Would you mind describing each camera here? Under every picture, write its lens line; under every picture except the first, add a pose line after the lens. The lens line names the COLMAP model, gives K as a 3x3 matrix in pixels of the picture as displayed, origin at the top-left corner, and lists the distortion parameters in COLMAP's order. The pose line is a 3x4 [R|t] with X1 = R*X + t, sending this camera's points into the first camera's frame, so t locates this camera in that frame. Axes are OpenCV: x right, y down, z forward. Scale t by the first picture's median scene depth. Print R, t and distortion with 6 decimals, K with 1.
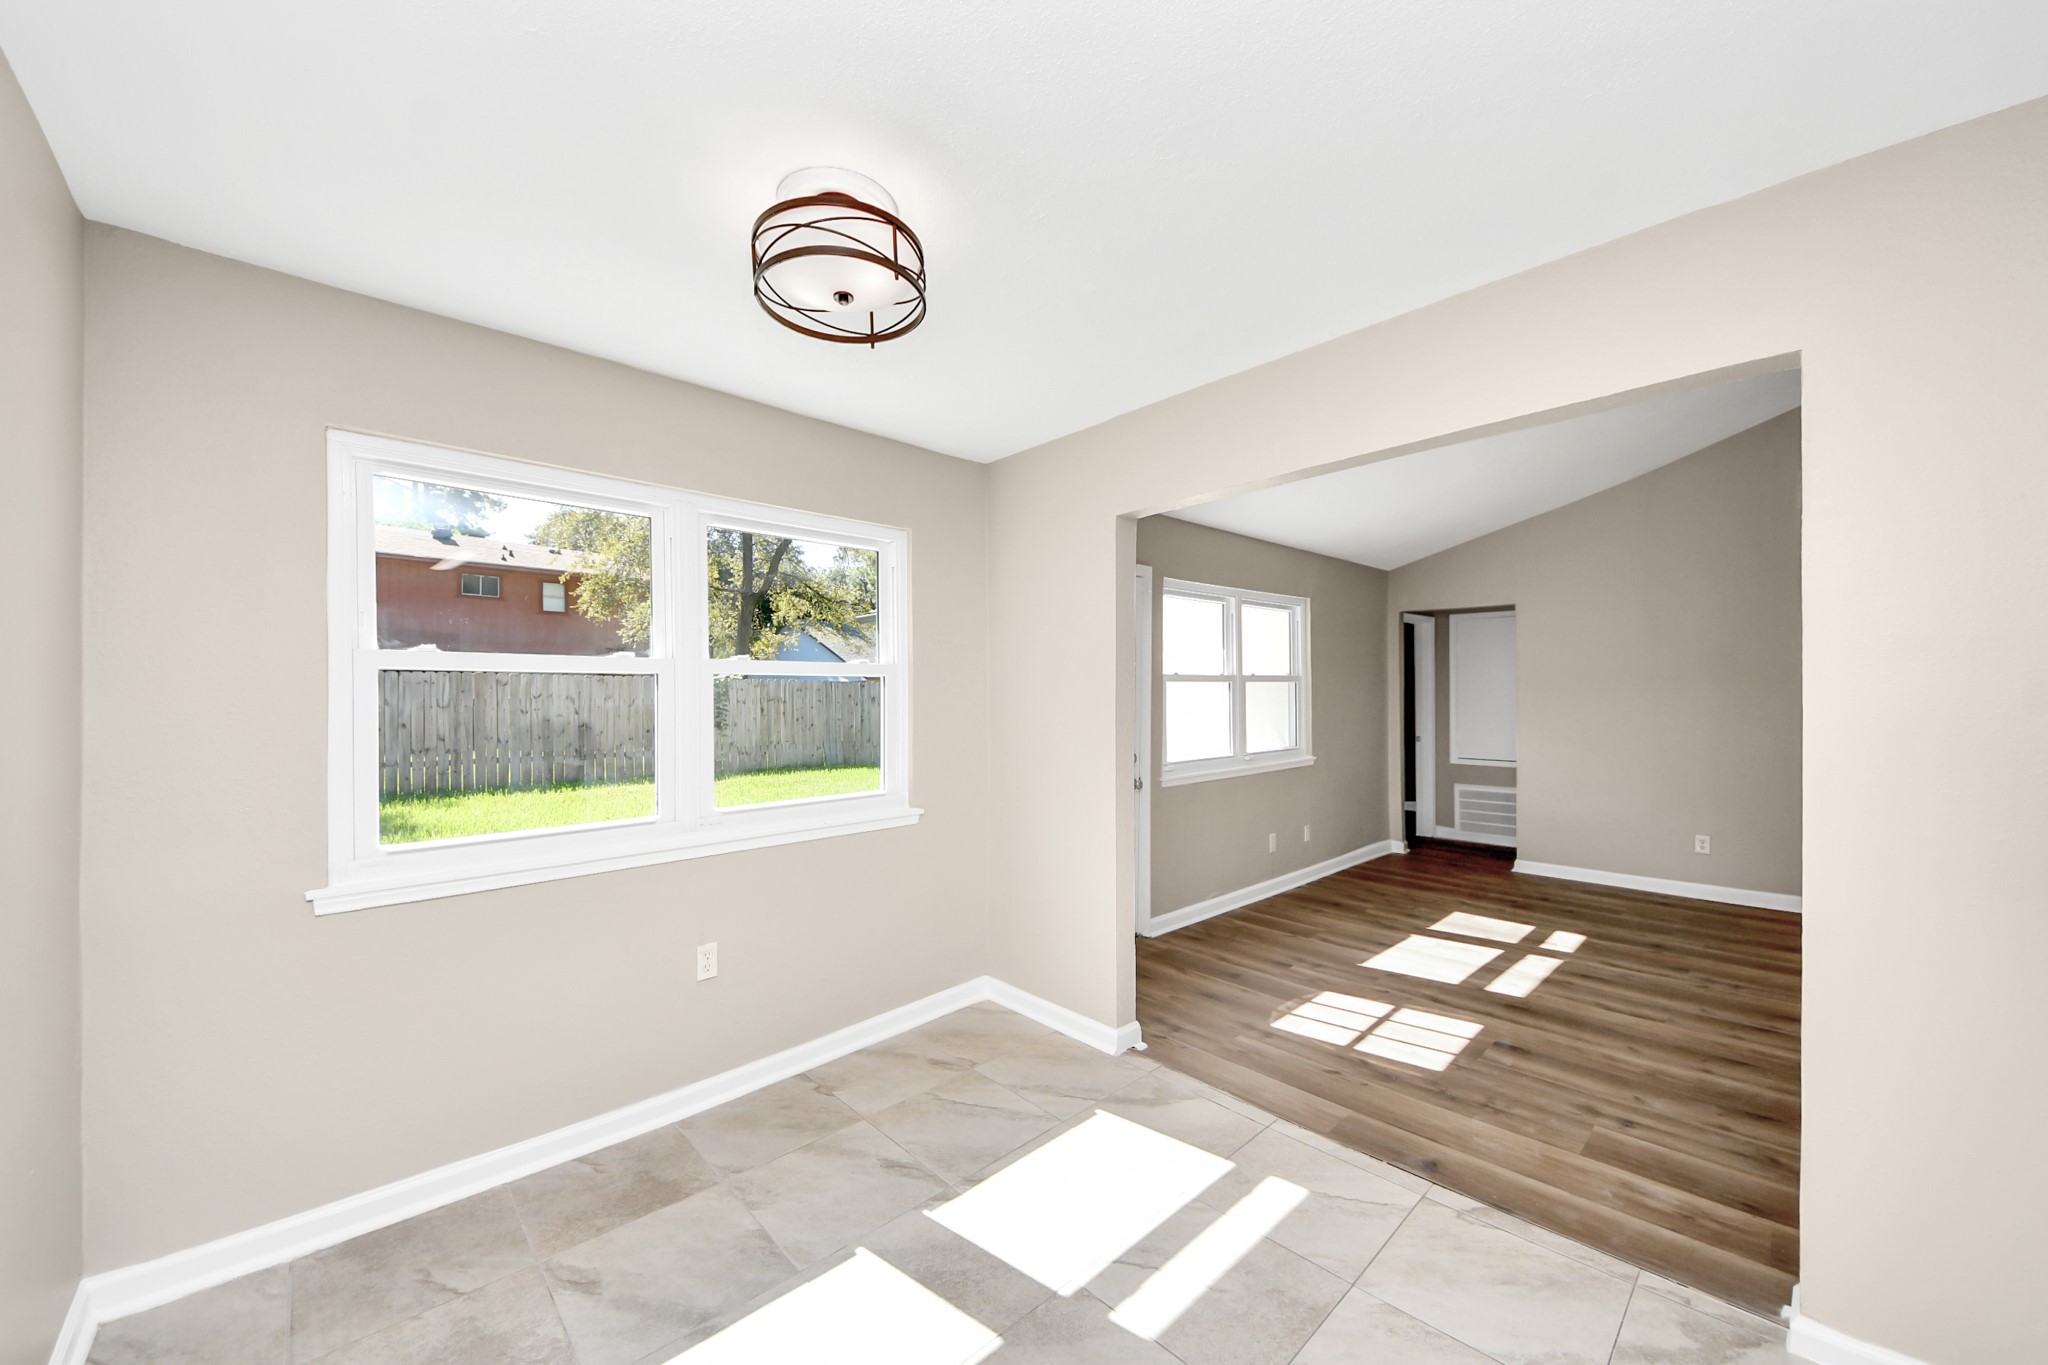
lens RADIAL K [[739.7, 0, 1027.9], [0, 739.7, 693.7], [0, 0, 1]] dist [0.036604, -0.025172]
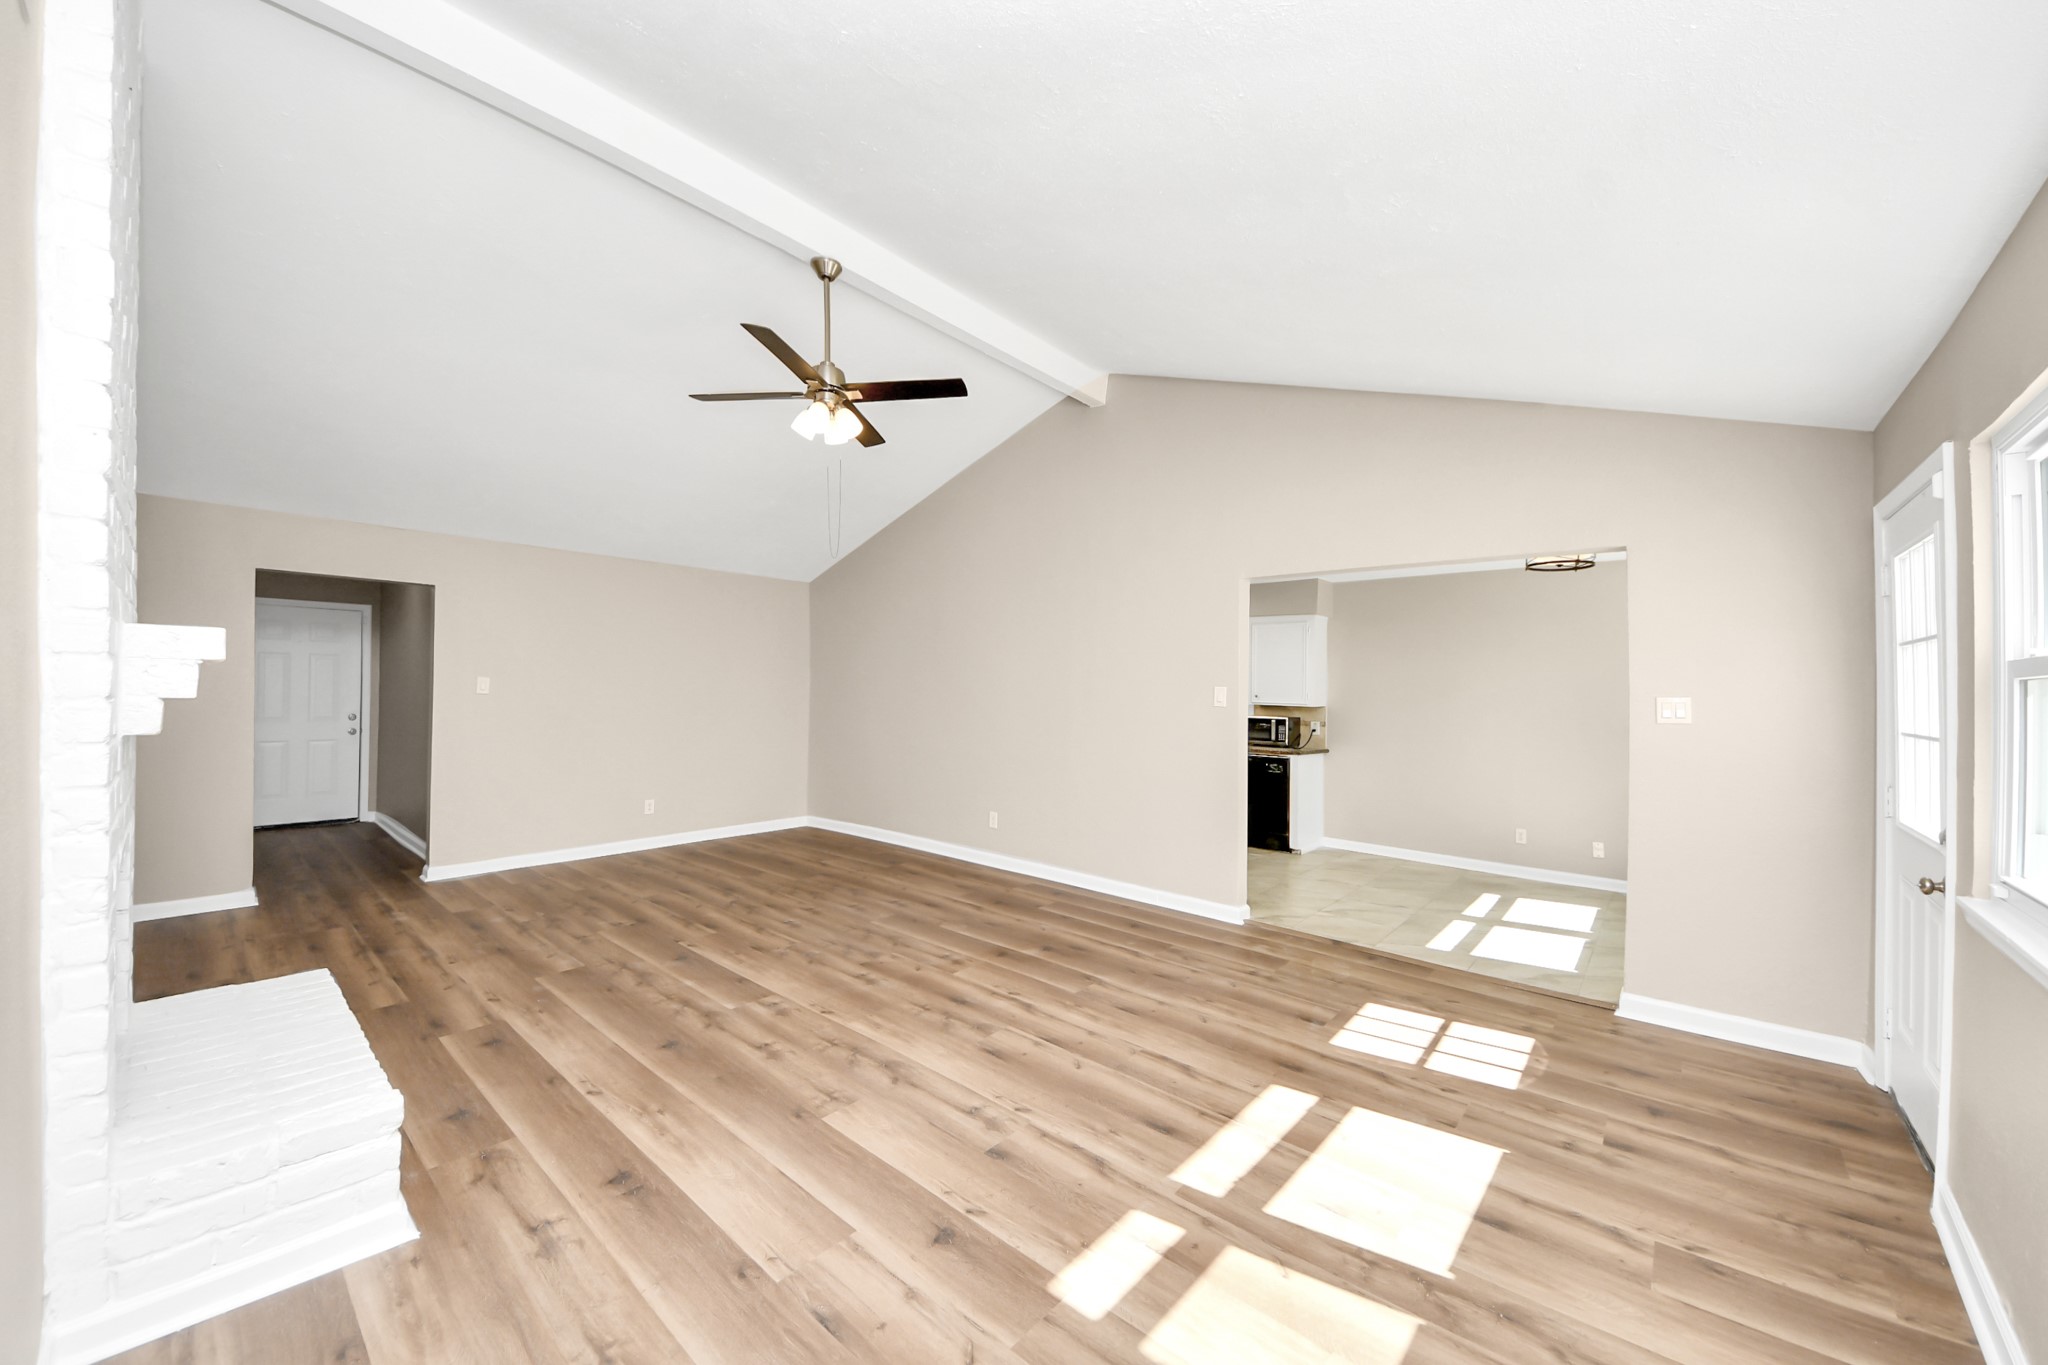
lens RADIAL K [[750.2, 0, 1013.8], [0, 750.2, 691.2], [0, 0, 1]] dist [0.038316, -0.022694]
pose [[-0.996016, -0.022080, -0.086394, 1.026136], [-0.021930, 0.999756, -0.002678, -0.003591], [0.086432, -0.000773, -0.996257, 1.794509]]
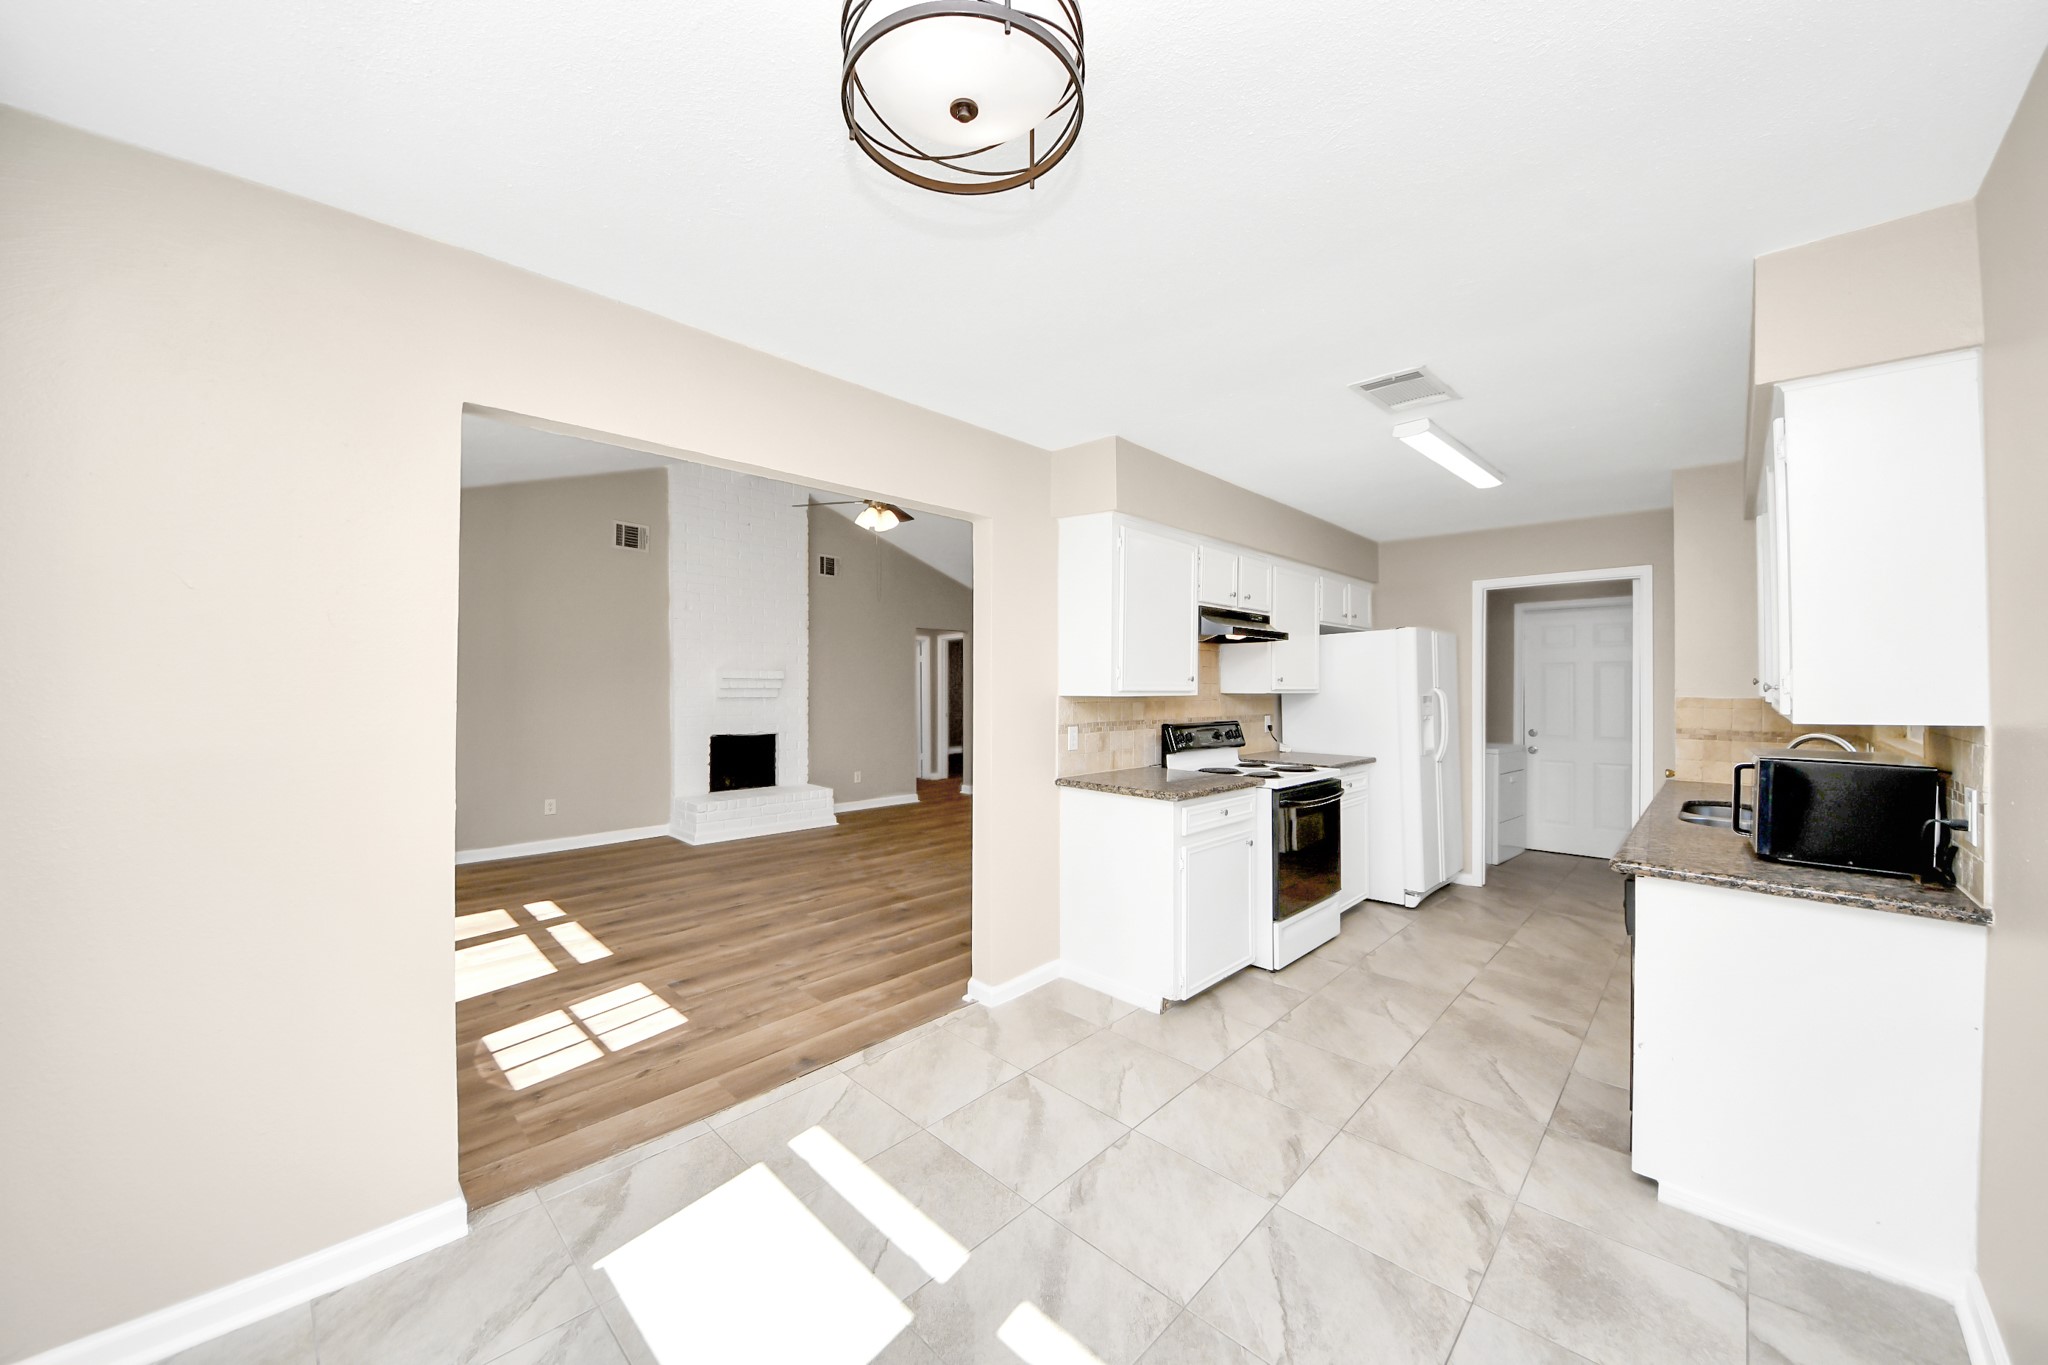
lens RADIAL K [[724.5, 0, 1000.1], [0, 724.5, 678.7], [0, 0, 1]] dist [0.032656, -0.023700]
pose [[-0.012823, 0.007631, 0.999889, -0.435032], [-0.005139, 0.999957, -0.007697, 0.003590], [-0.999905, -0.005237, -0.012783, 0.448341]]
